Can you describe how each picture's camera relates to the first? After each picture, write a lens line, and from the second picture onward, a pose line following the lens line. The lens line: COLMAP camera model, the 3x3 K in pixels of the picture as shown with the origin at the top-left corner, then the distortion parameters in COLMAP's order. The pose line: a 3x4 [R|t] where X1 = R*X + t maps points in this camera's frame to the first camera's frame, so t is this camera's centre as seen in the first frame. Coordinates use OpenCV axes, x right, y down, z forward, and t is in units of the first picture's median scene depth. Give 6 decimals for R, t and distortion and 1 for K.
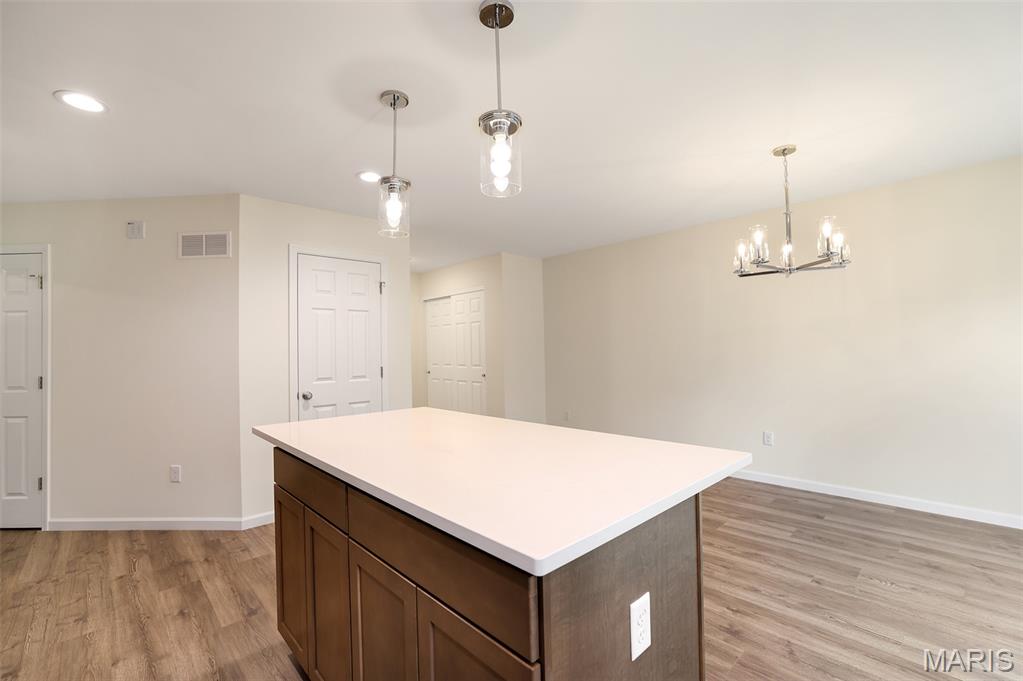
lens RADIAL K [[448.6, 0, 511.5], [0, 448.6, 340.5], [0, 0, 1]] dist [-0.042166, 0.016200]
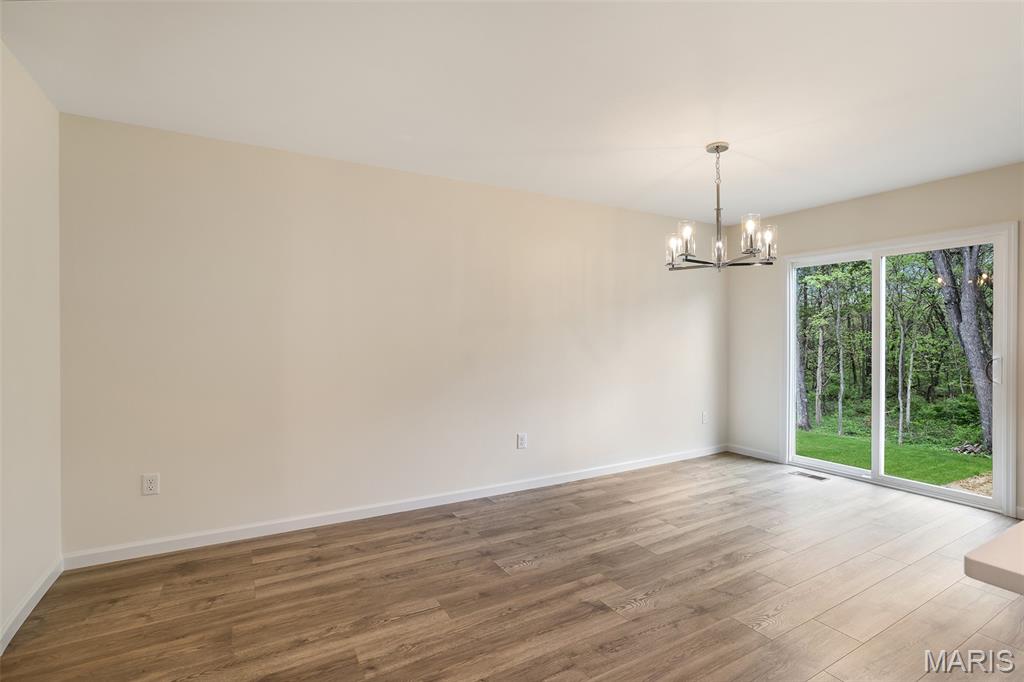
lens RADIAL K [[467.4, 0, 512.0], [0, 467.4, 341.0], [0, 0, 1]] dist [-0.046708, 0.018832]
pose [[0.232066, 0.023505, 0.972416, -0.430954], [-0.025146, 0.999519, -0.018159, 0.061118], [-0.972375, -0.020239, 0.232545, 1.083446]]
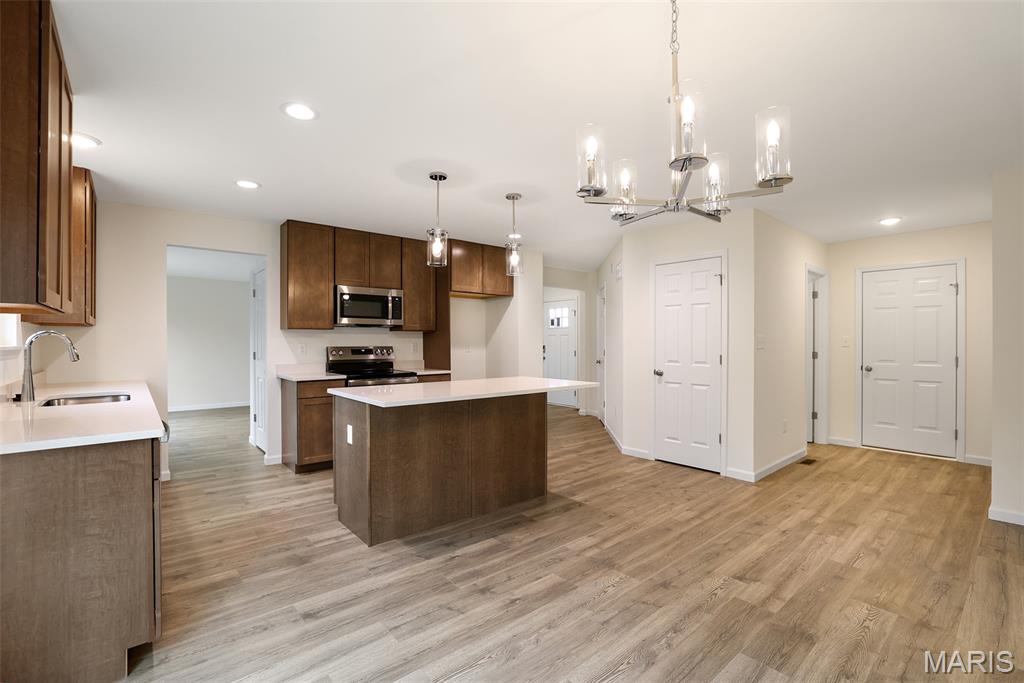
lens RADIAL K [[449.1, 0, 512.0], [0, 449.1, 341.5], [0, 0, 1]] dist [-0.042166, 0.016200]
pose [[-0.041134, 0.027484, -0.998776, 1.074301], [0.022167, 0.999401, 0.026588, -0.018685], [0.998908, -0.021046, -0.041718, 0.734047]]
